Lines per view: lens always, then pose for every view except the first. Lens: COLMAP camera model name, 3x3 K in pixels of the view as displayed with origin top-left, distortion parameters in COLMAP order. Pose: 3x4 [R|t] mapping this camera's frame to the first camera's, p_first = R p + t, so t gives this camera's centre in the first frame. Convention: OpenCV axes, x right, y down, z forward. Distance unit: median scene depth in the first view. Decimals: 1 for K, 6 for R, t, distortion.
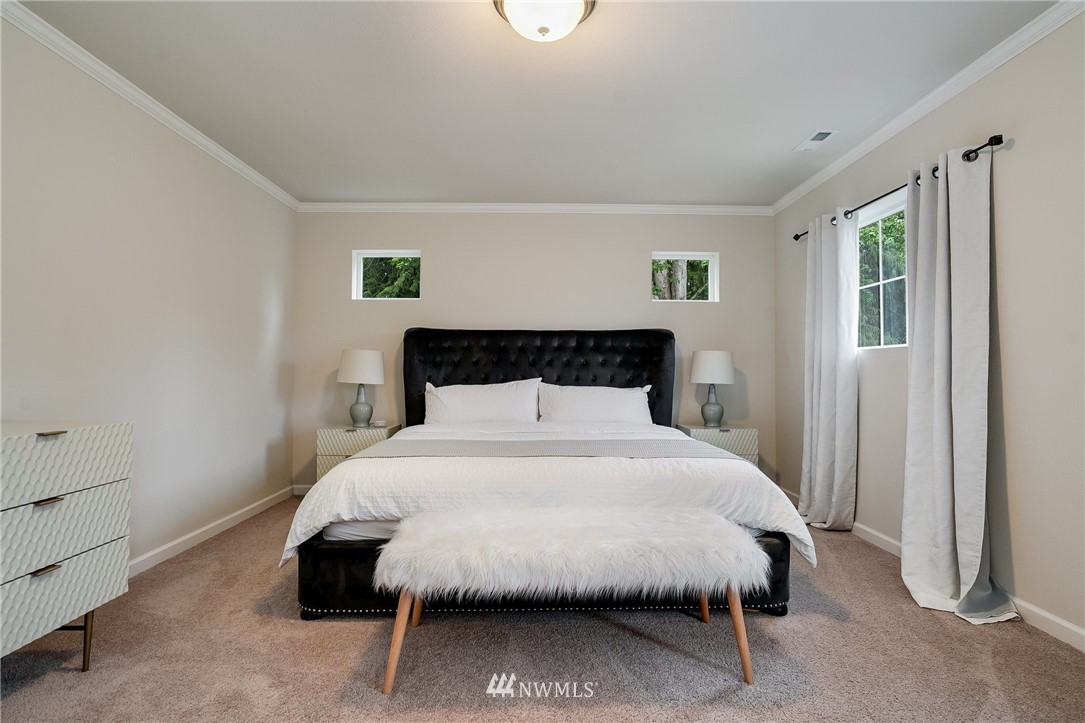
lens RADIAL K [[537.9, 0, 542.0], [0, 537.9, 357.5], [0, 0, 1]] dist [-0.009686, 0.003794]
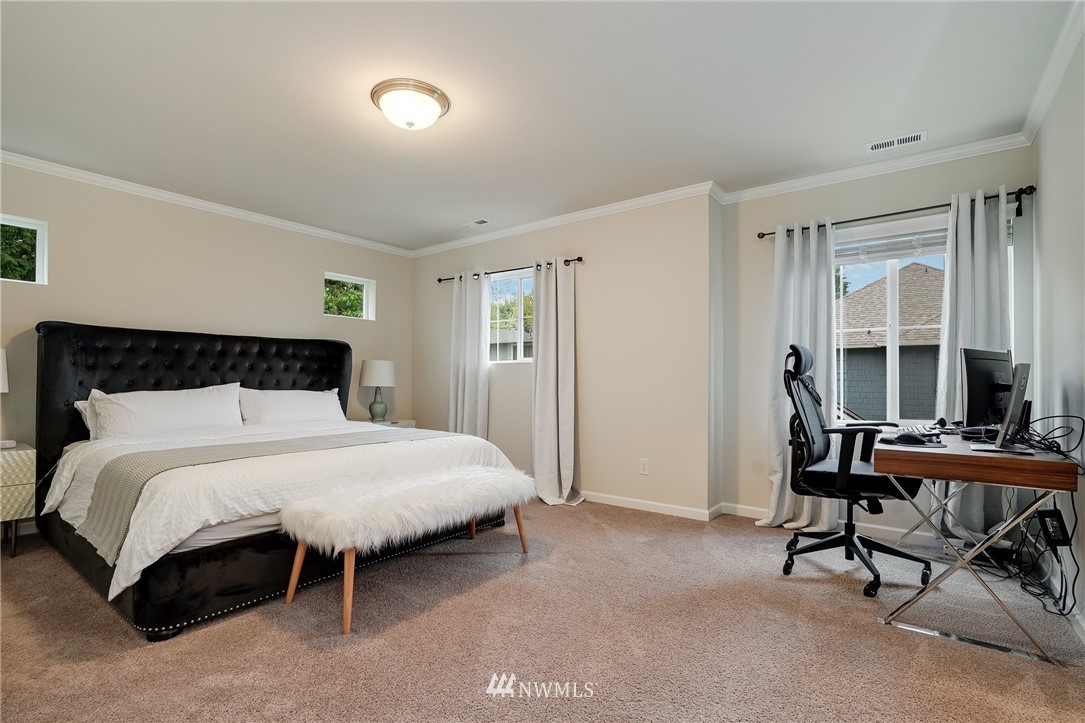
lens RADIAL K [[505.9, 0, 547.1], [0, 505.9, 367.8], [0, 0, 1]] dist [-0.034417, 0.012249]
pose [[0.618048, 0.015795, 0.785981, -0.450068], [-0.021938, 0.999755, -0.002840, -0.000113], [-0.785834, -0.015487, 0.618244, -0.036464]]
